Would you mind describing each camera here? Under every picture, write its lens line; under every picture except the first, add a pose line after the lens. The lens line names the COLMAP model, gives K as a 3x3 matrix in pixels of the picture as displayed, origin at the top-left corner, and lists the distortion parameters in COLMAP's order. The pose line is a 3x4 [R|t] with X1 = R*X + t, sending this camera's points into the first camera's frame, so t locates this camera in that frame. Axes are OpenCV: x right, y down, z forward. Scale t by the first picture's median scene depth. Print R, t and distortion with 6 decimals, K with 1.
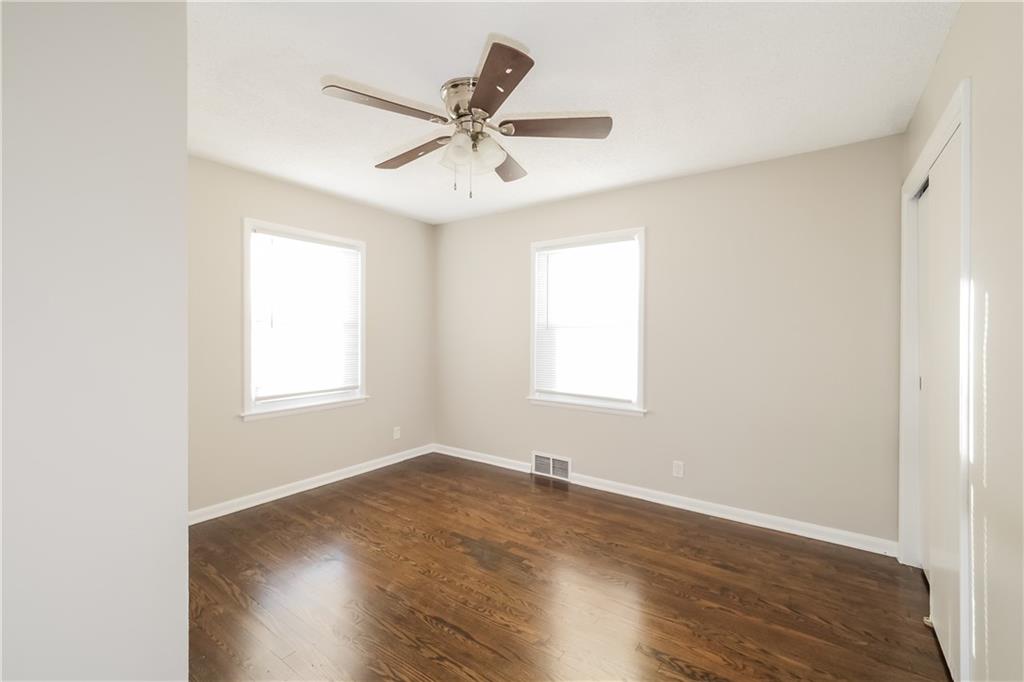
lens RADIAL K [[430.9, 0, 511.2], [0, 430.9, 335.5], [0, 0, 1]] dist [-0.011095, 0.000131]
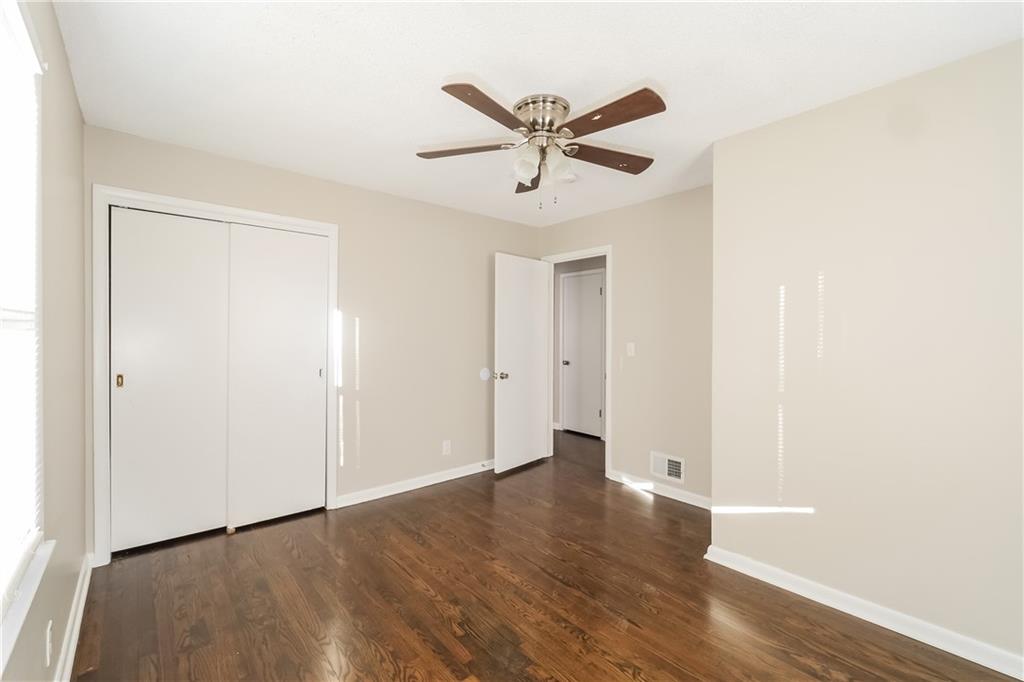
lens RADIAL K [[430.9, 0, 511.2], [0, 430.9, 335.5], [0, 0, 1]] dist [-0.011095, 0.000131]
pose [[-0.970151, -0.011367, 0.242236, -0.255794], [-0.006715, 0.999777, 0.020023, -0.028258], [-0.242410, 0.017798, -0.970011, 1.857444]]
